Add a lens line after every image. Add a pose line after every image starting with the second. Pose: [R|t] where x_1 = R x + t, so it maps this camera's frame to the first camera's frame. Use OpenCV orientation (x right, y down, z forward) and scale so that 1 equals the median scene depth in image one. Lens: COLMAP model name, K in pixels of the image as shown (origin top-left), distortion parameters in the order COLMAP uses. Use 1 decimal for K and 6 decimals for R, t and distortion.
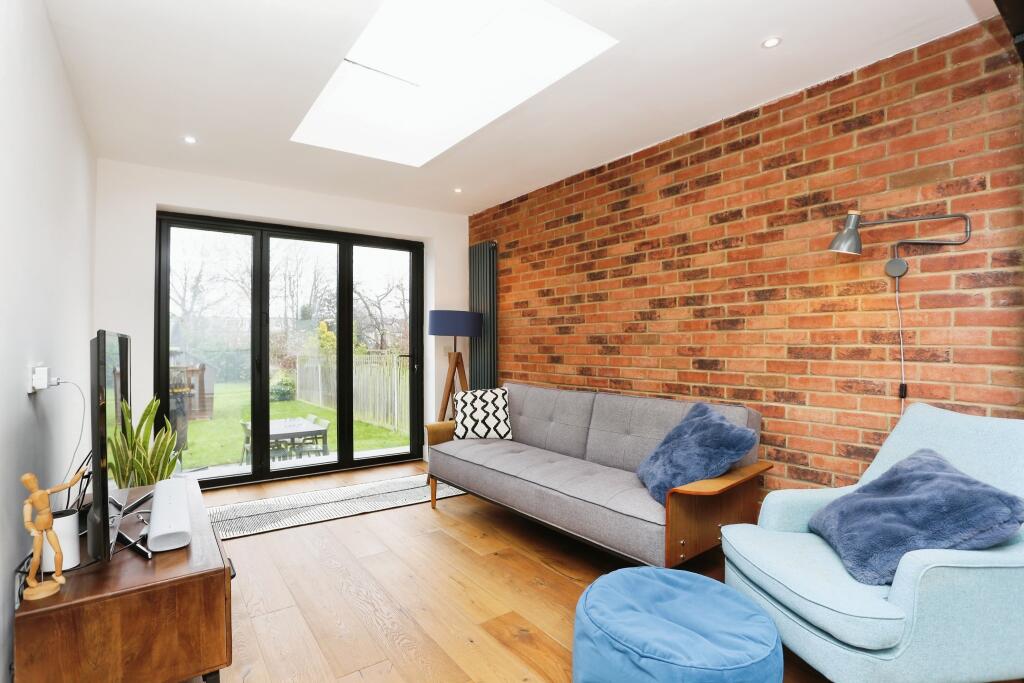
lens RADIAL K [[502.3, 0, 515.0], [0, 502.3, 338.5], [0, 0, 1]] dist [-0.080413, 0.032376]
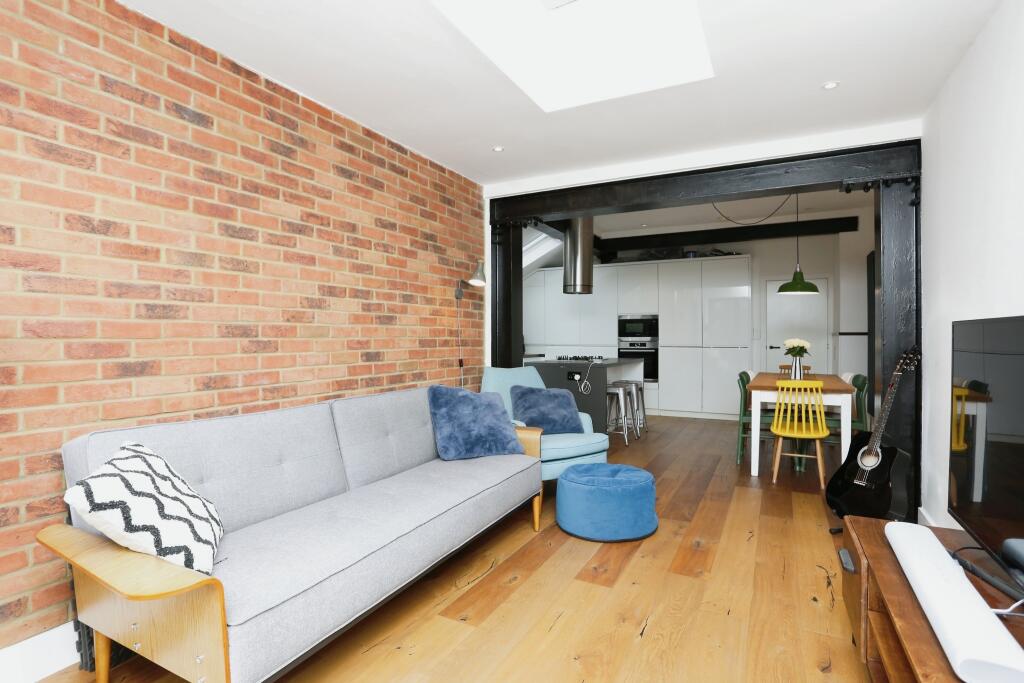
lens RADIAL K [[502.3, 0, 515.0], [0, 502.3, 338.5], [0, 0, 1]] dist [-0.080413, 0.032376]
pose [[-0.440114, 0.002279, 0.897939, -0.669427], [-0.001951, 0.999992, -0.003494, 0.016504], [-0.897940, -0.003290, -0.440106, 1.142493]]
